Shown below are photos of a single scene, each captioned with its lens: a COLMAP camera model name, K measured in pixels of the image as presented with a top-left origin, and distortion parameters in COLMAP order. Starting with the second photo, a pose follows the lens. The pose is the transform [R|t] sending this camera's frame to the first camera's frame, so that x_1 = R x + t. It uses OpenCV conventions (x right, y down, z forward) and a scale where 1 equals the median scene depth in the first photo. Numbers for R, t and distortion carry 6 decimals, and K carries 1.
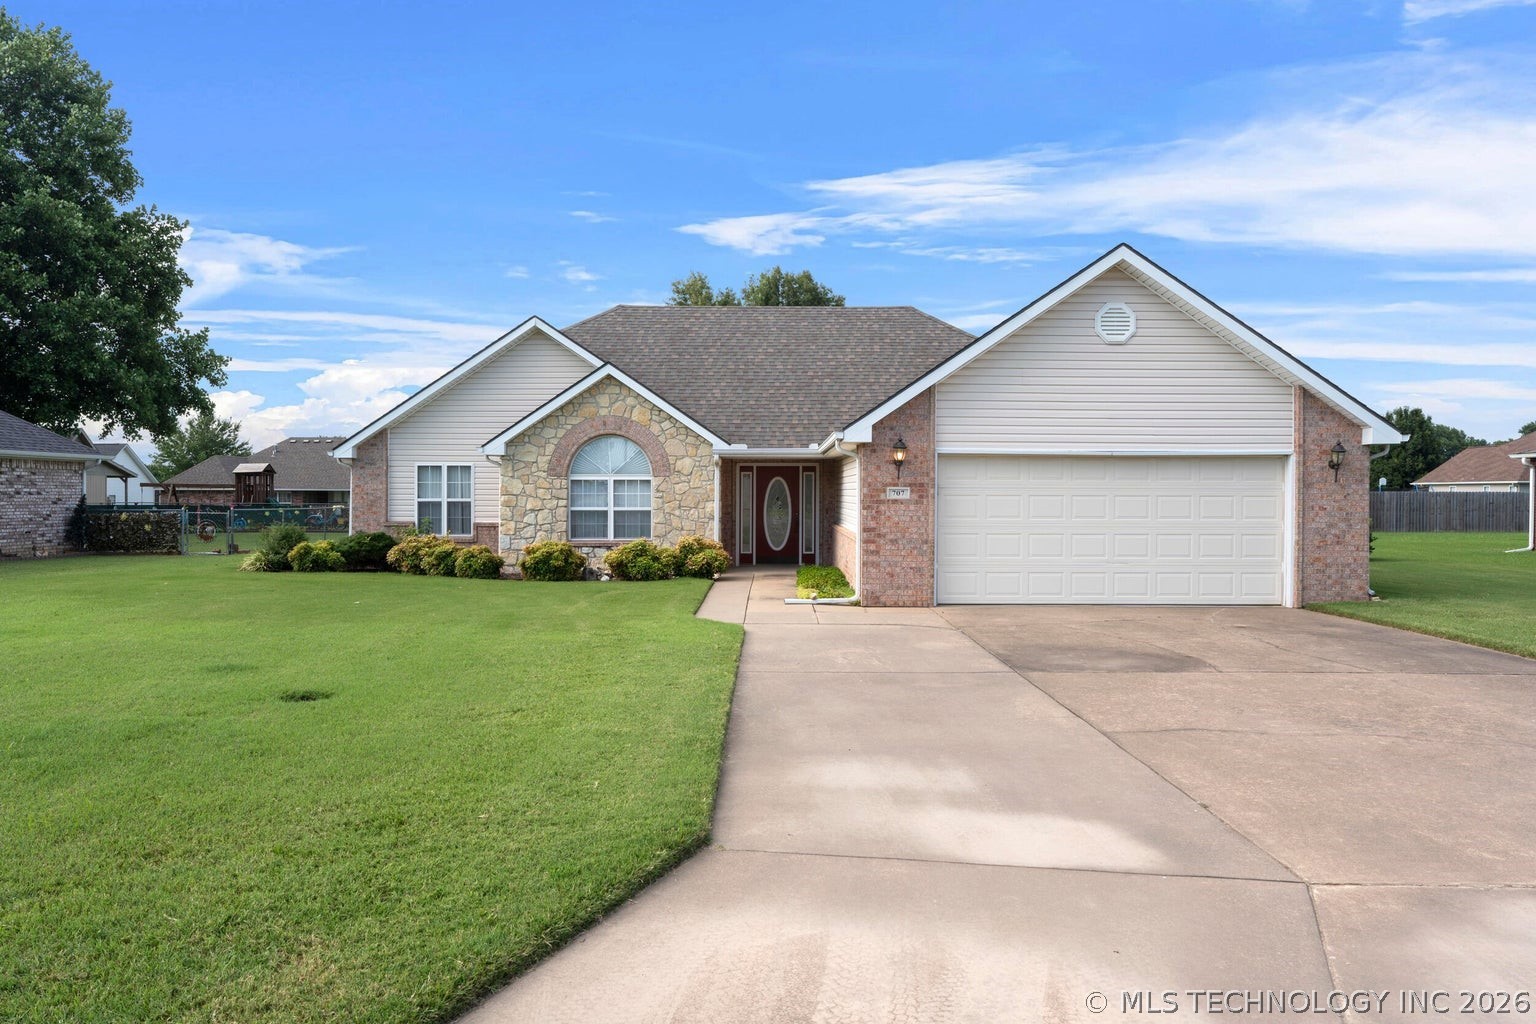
lens RADIAL K [[1087.6, 0, 760.3], [0, 1087.6, 501.9], [0, 0, 1]] dist [0.001255, -0.001923]
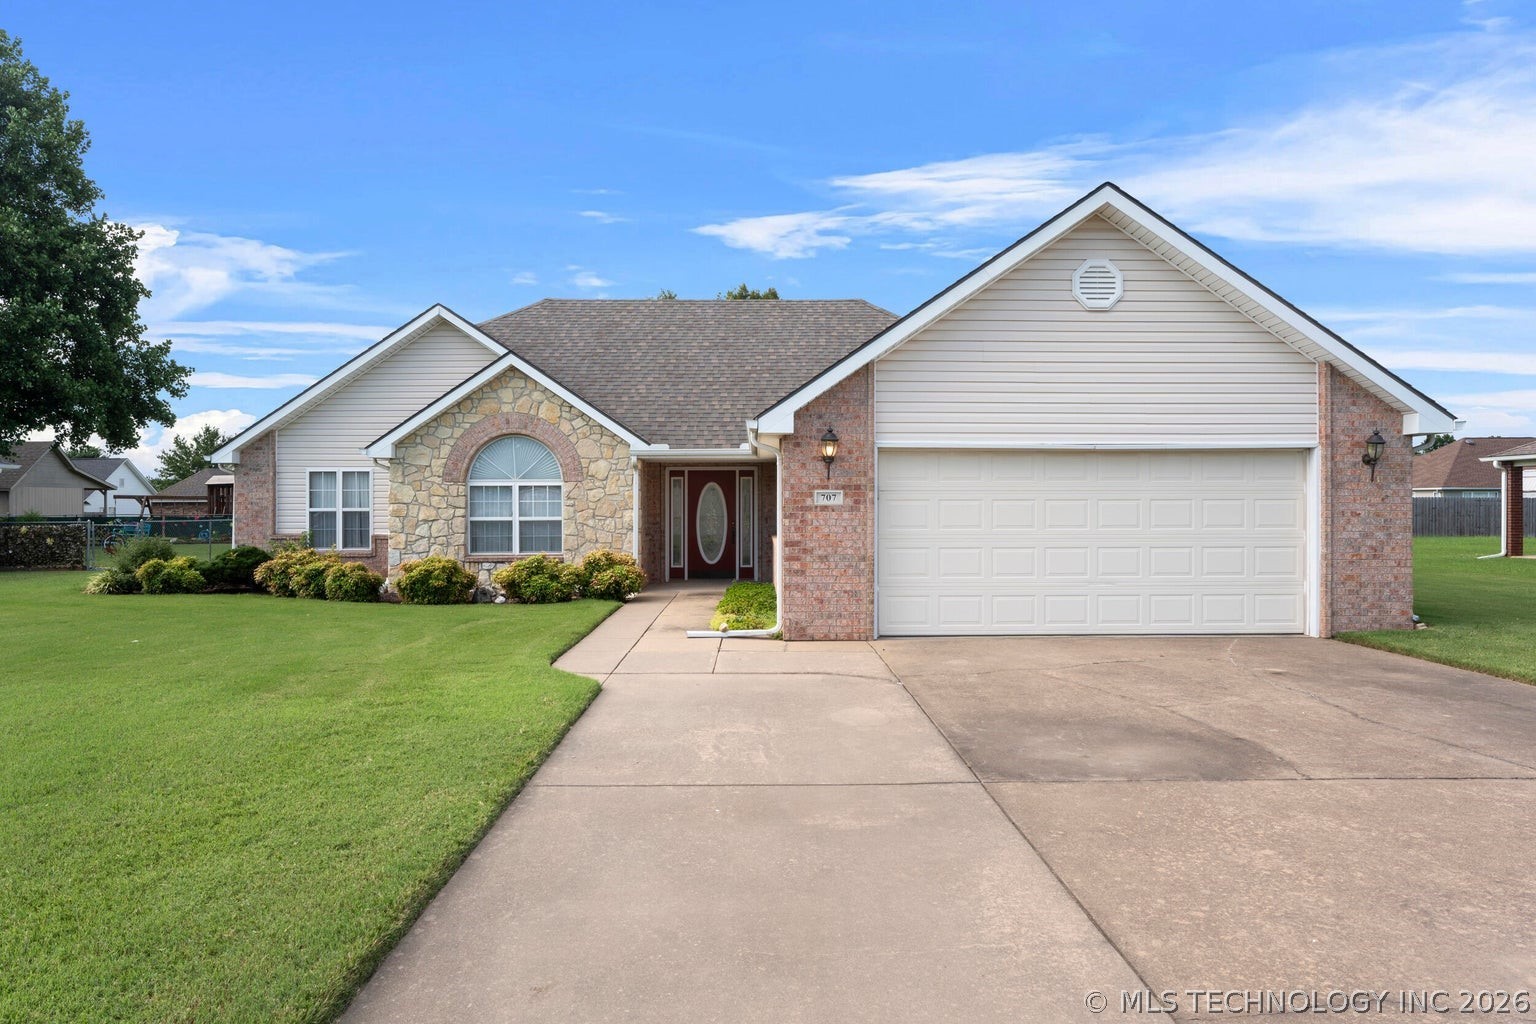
lens RADIAL K [[974.7, 0, 763.3], [0, 974.7, 503.1], [0, 0, 1]] dist [-0.003054, 0.004827]
pose [[0.999825, -0.004924, 0.018026, 0.048626], [0.005067, 0.999956, -0.007913, 0.000999], [-0.017987, 0.008003, 0.999806, 0.210966]]
